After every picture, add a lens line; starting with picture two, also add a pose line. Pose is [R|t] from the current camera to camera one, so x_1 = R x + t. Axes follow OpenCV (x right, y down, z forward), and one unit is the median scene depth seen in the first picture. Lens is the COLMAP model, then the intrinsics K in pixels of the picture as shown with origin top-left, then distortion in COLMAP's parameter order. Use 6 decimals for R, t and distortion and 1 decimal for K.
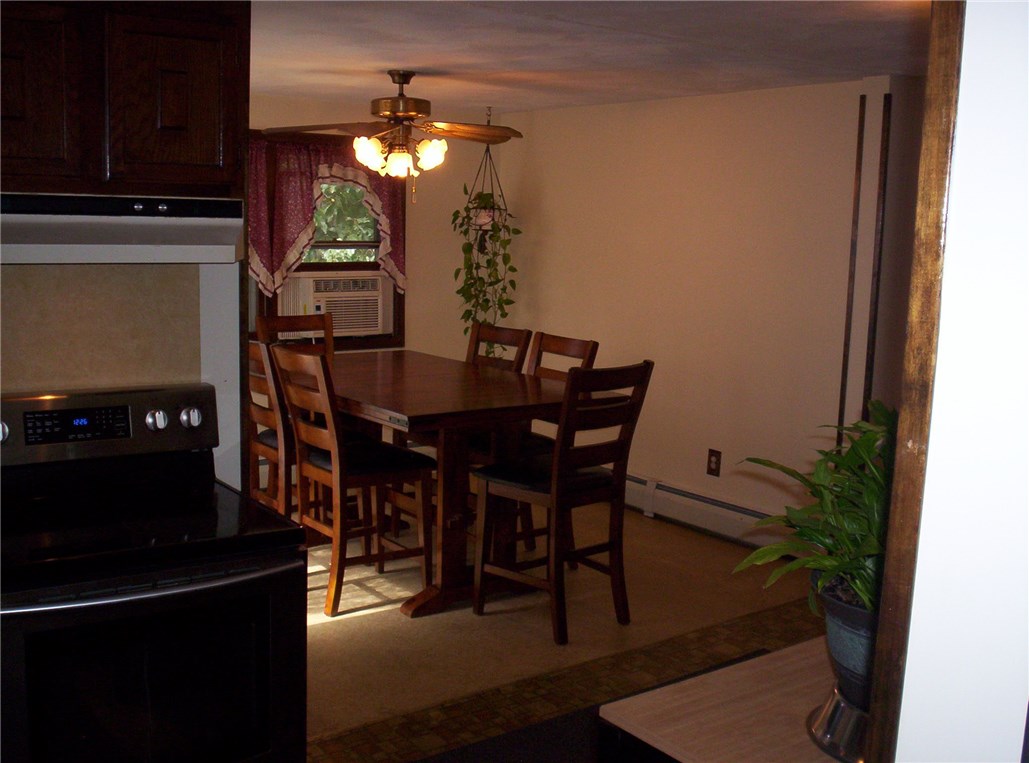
lens RADIAL K [[1128.4, 0, 514.5], [0, 1128.4, 383.4], [0, 0, 1]] dist [-0.078228, 0.000000]
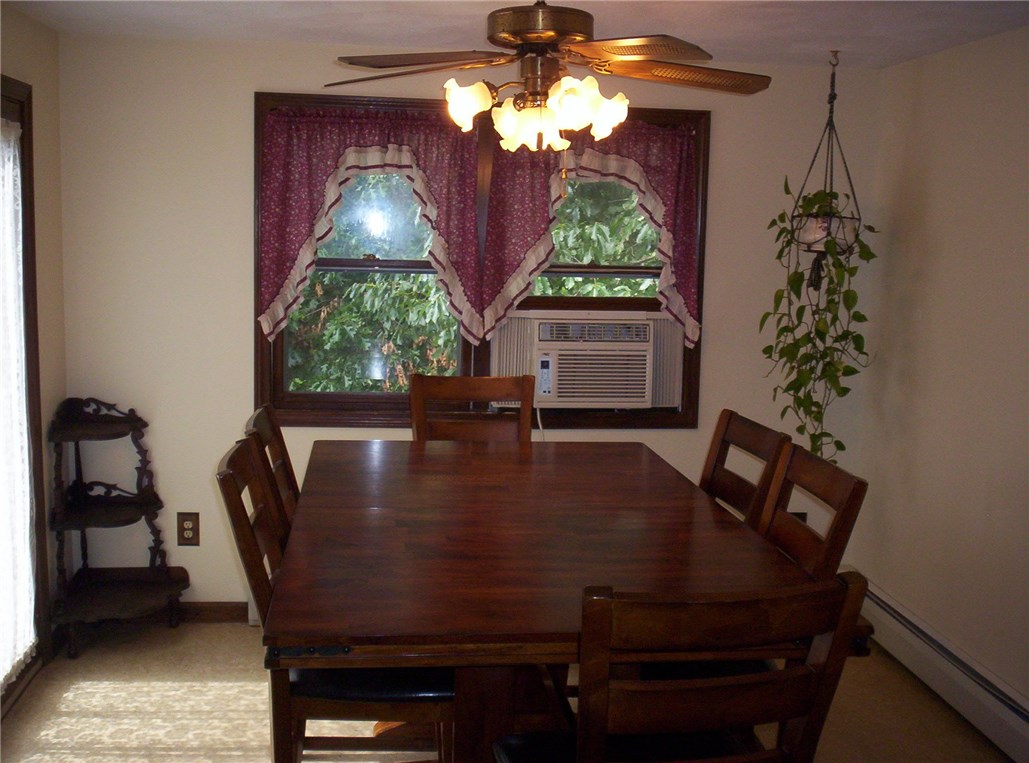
lens RADIAL K [[1128.4, 0, 514.6], [0, 1128.4, 378.9], [0, 0, 1]] dist [-0.078228, 0.000000]
pose [[0.873796, 0.060580, -0.482504, 0.130300], [-0.074328, 0.997190, -0.009404, -0.049671], [0.480578, 0.044081, 0.875843, 0.394595]]
